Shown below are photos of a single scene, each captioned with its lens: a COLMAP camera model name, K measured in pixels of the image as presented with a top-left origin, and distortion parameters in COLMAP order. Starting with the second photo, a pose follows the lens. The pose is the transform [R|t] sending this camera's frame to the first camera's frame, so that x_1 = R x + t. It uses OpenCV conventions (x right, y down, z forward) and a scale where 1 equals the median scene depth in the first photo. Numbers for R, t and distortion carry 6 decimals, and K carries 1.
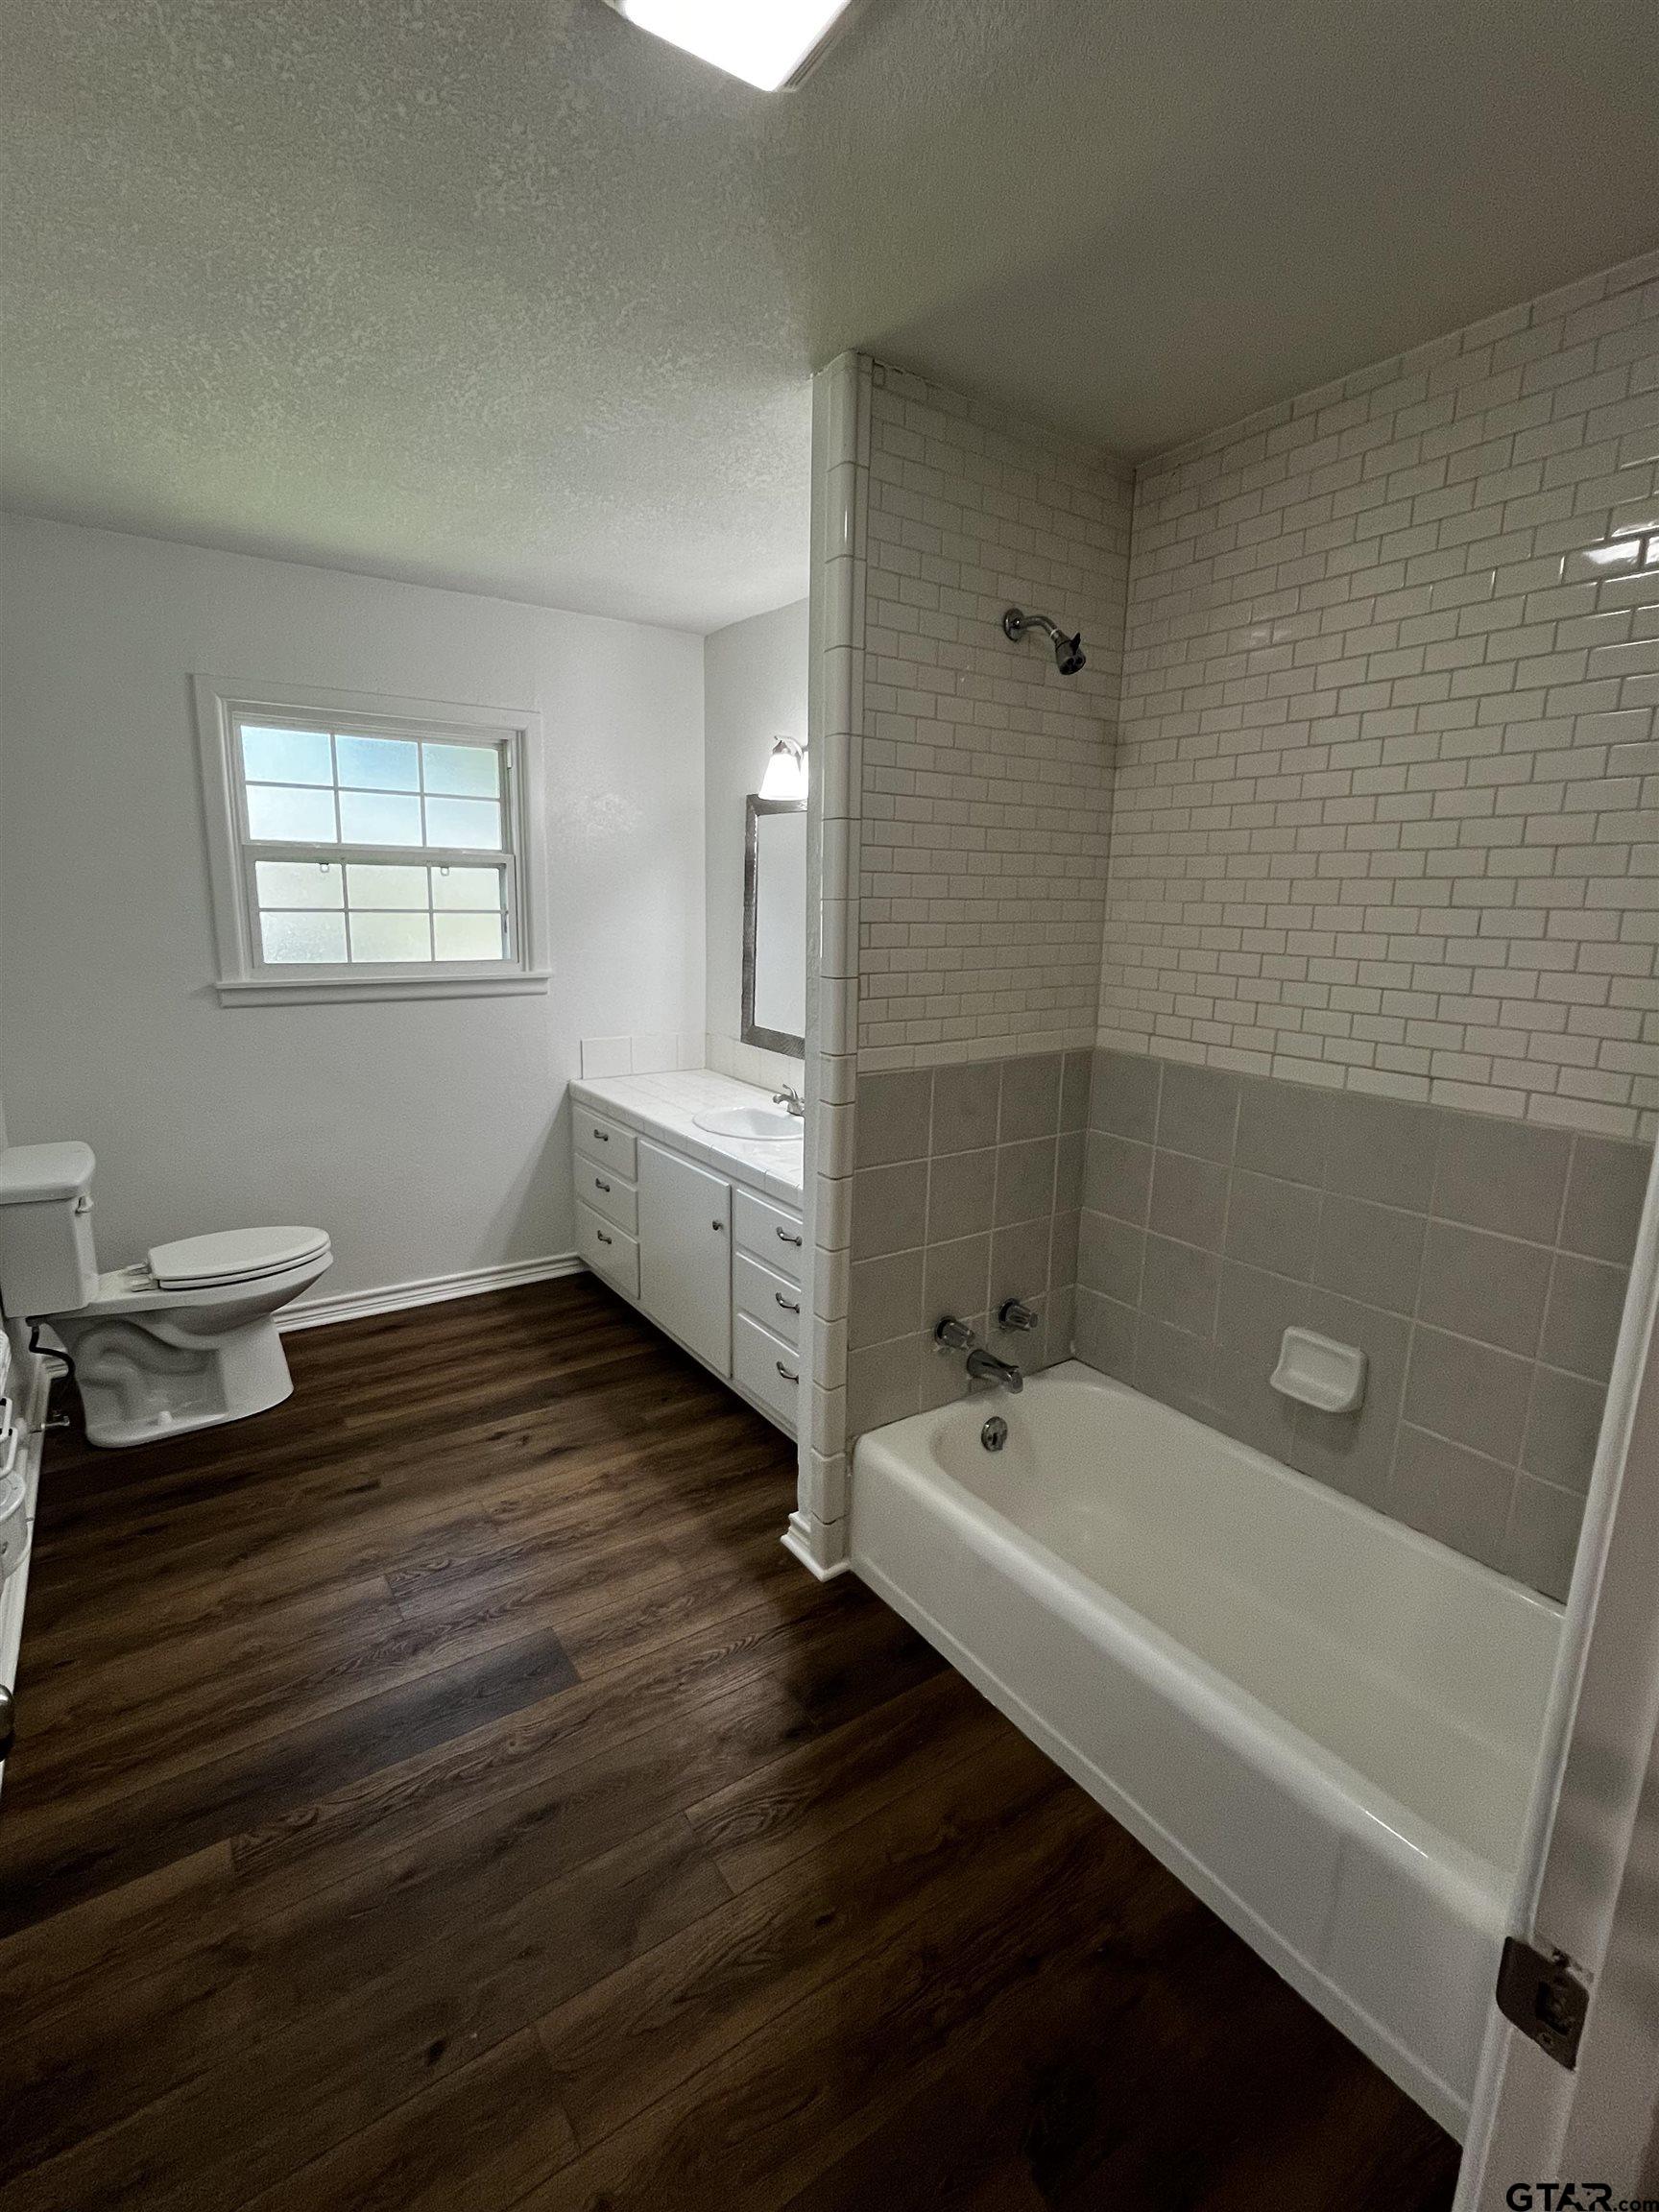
lens RADIAL K [[1012.7, 0, 830.3], [0, 1012.7, 1098.0], [0, 0, 1]] dist [-0.002710, -0.001127]
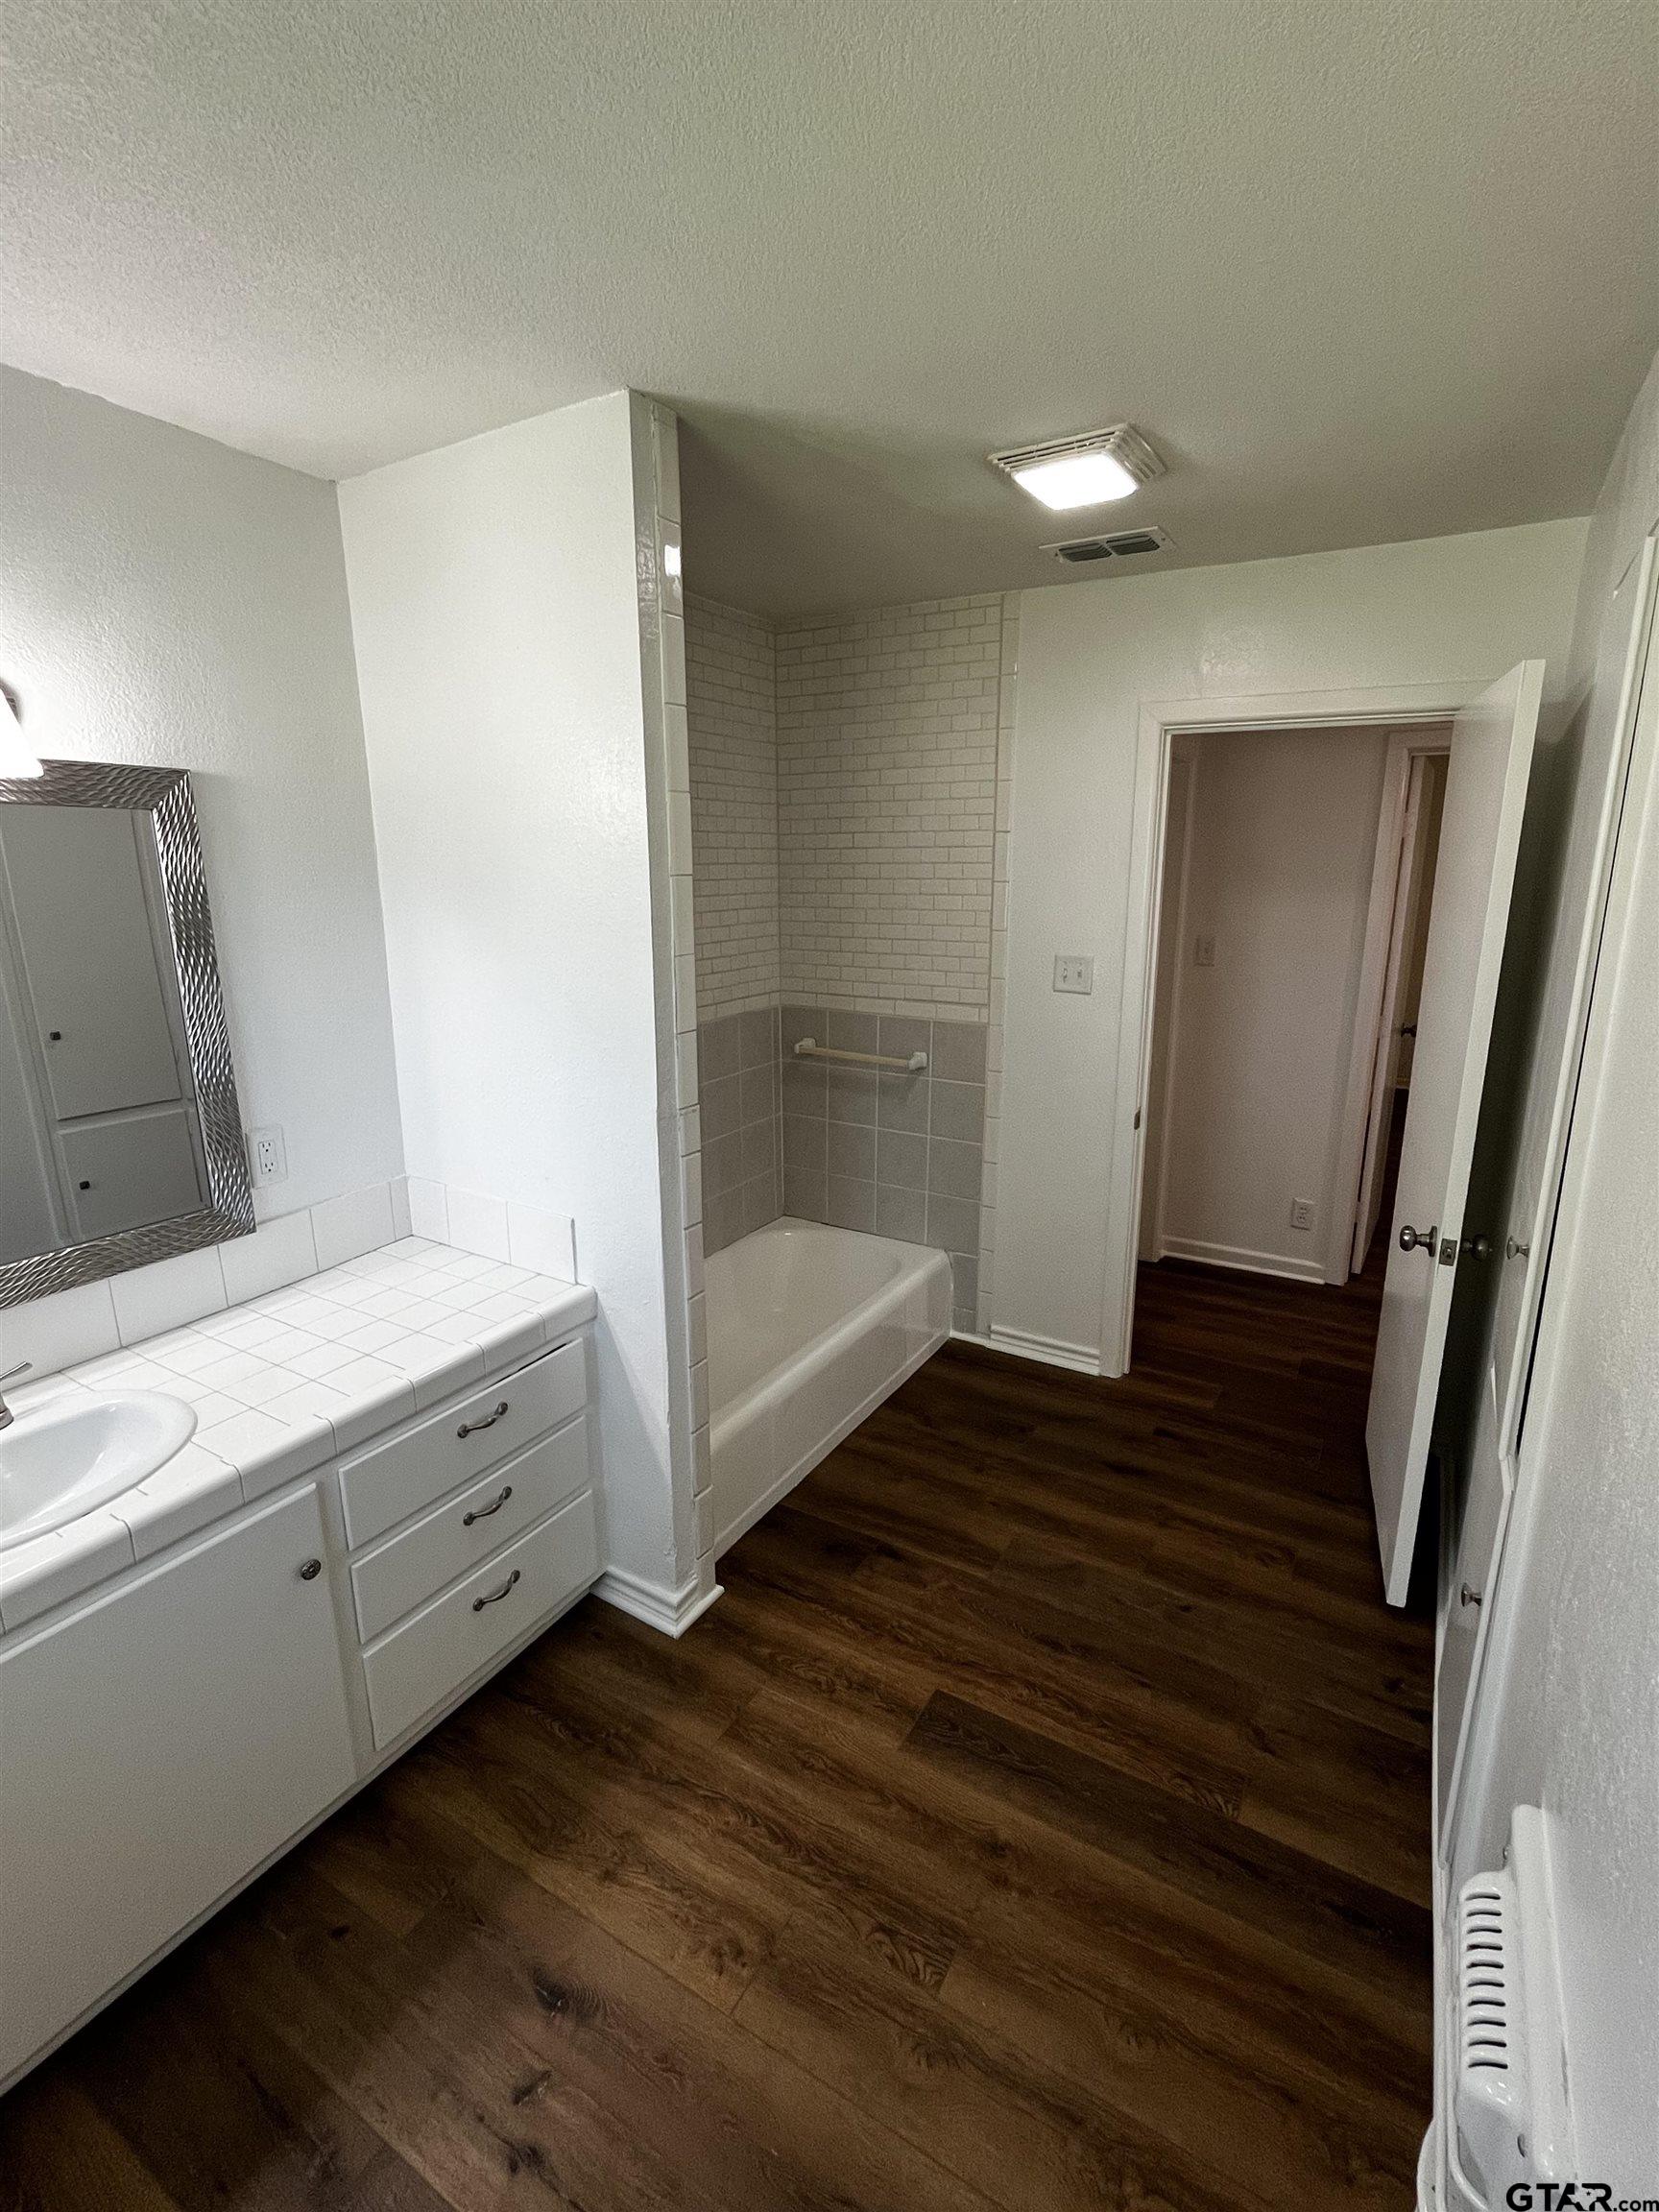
lens RADIAL K [[1012.7, 0, 830.3], [0, 1012.7, 1098.0], [0, 0, 1]] dist [-0.002710, -0.001127]
pose [[-0.415342, -0.233133, 0.879284, -0.616077], [0.172199, 0.928975, 0.327649, -0.233672], [-0.893218, 0.287498, -0.345697, 0.796446]]
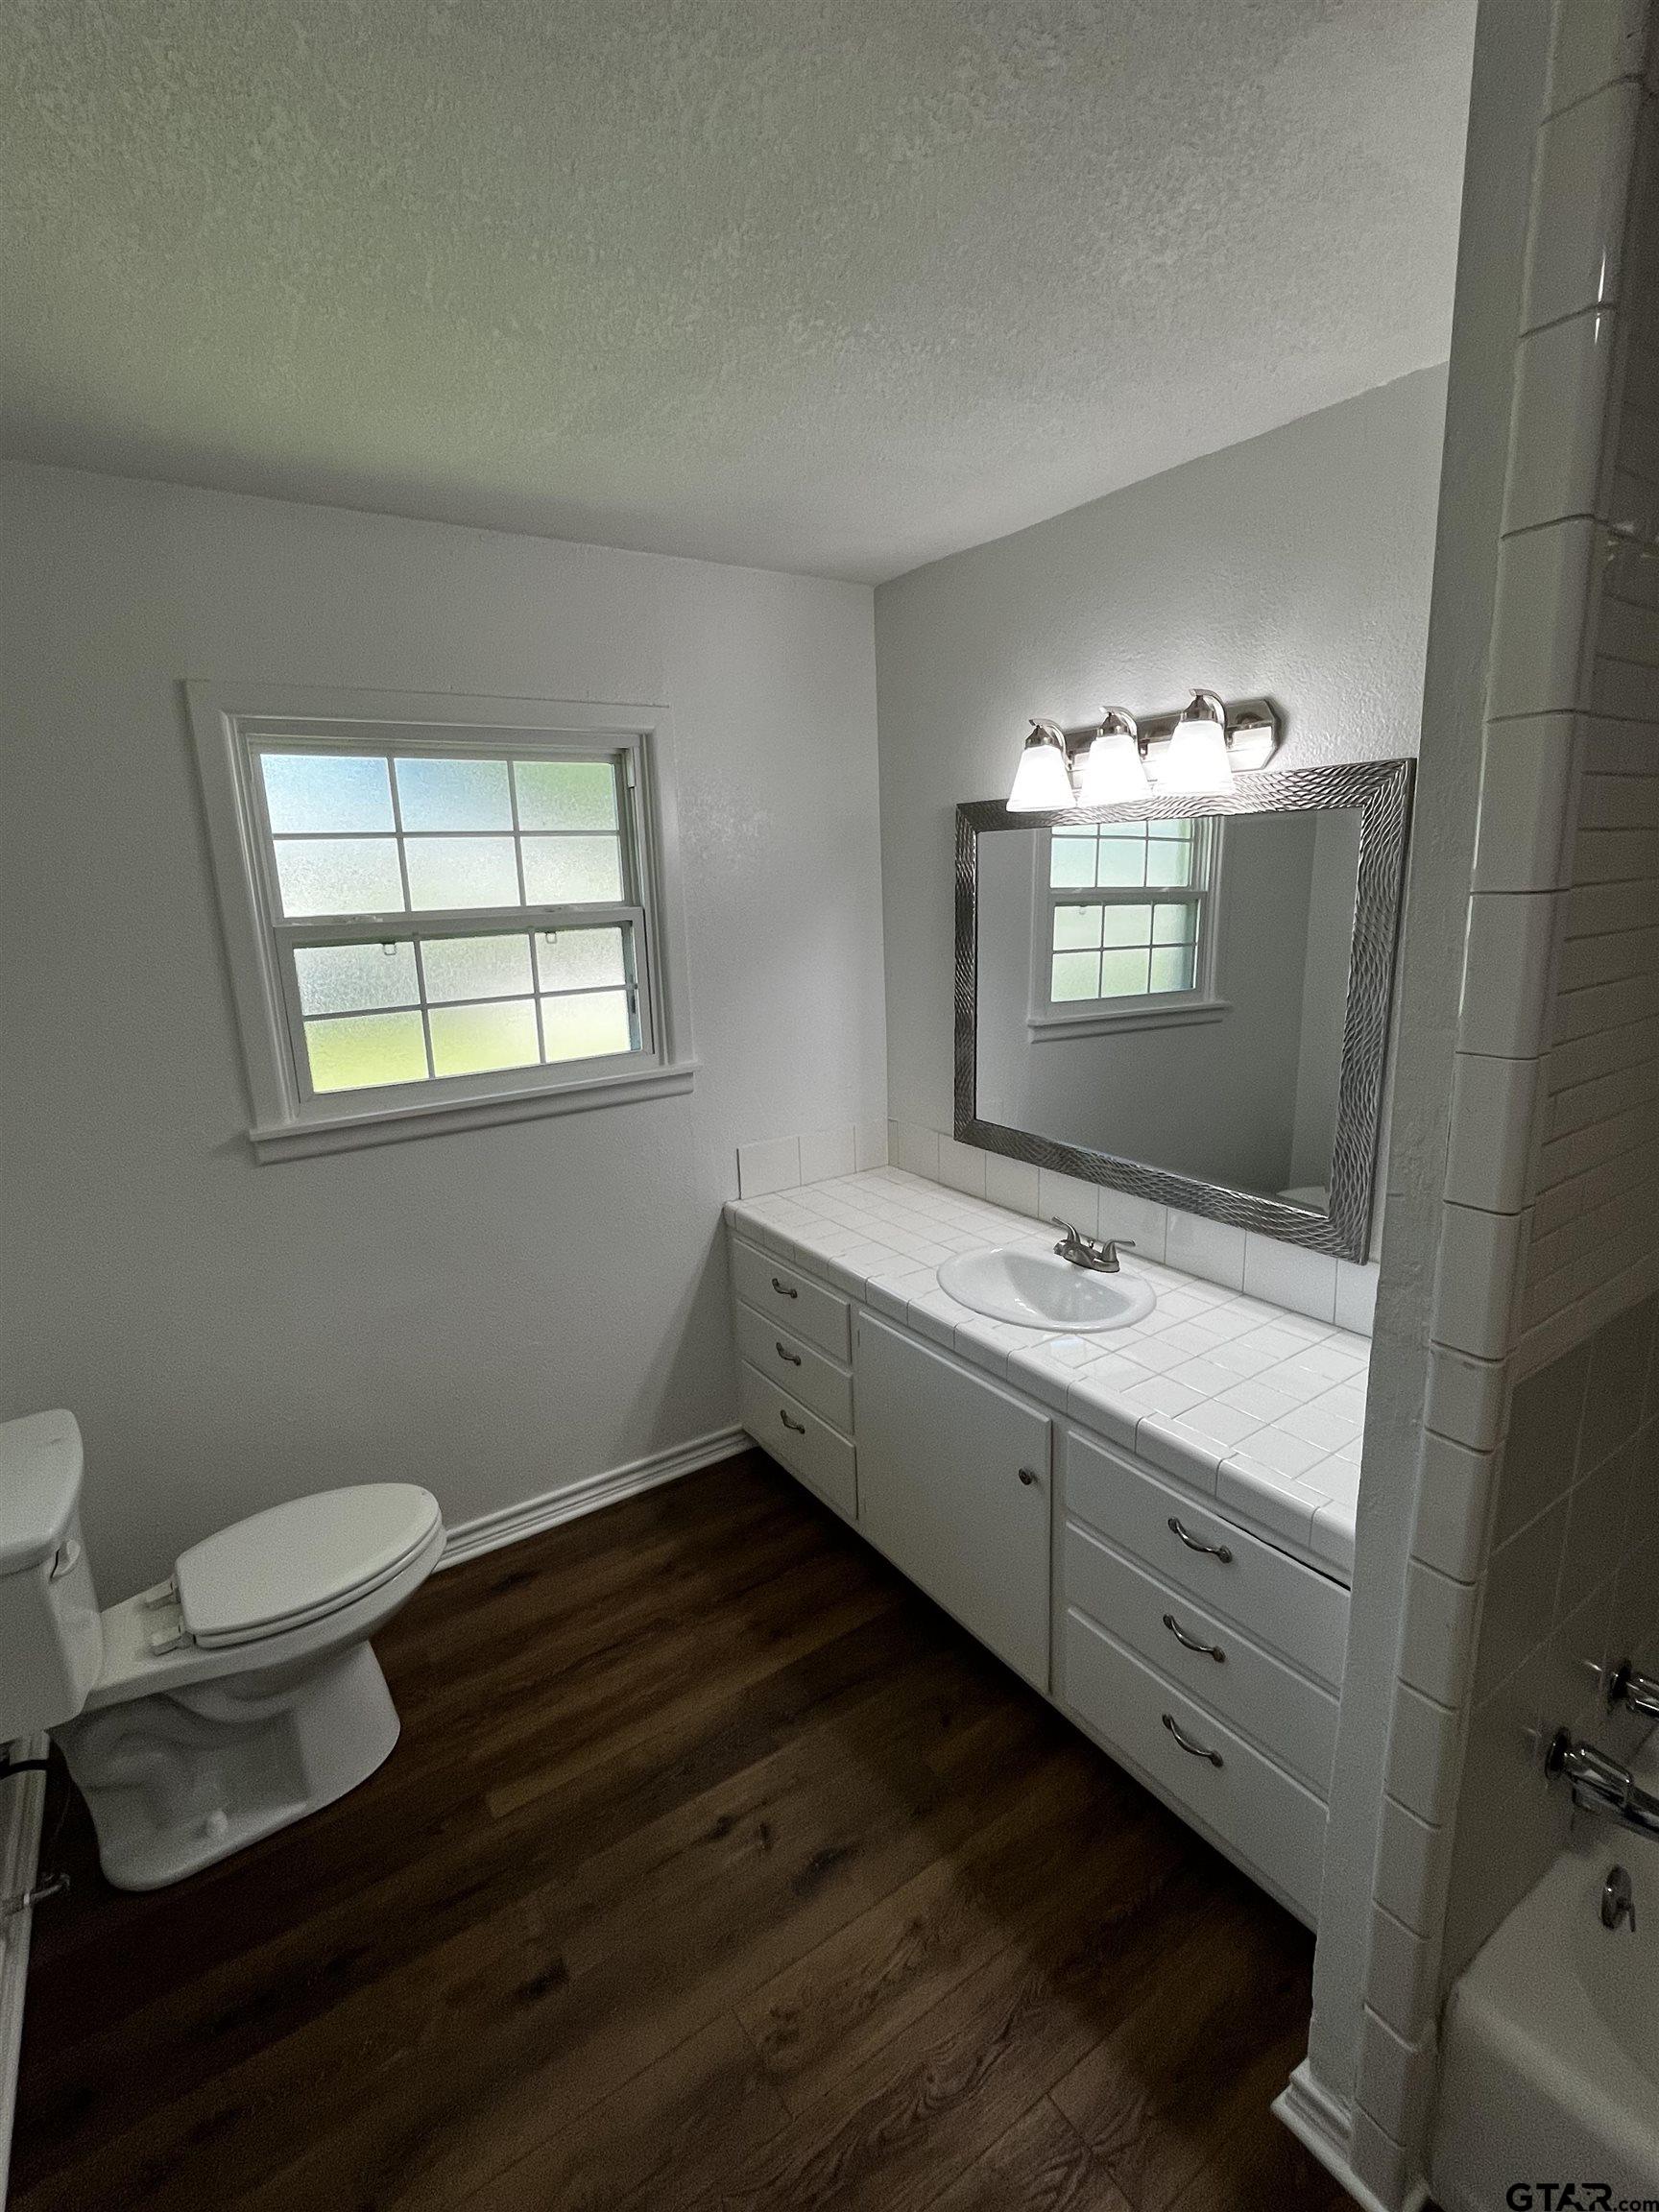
lens RADIAL K [[1012.7, 0, 830.3], [0, 1012.7, 1098.0], [0, 0, 1]] dist [-0.002710, -0.001127]
pose [[0.998259, -0.054036, -0.023657, -0.195090], [0.054489, 0.998334, 0.018952, -0.128169], [0.022593, -0.020208, 0.999540, 0.321733]]
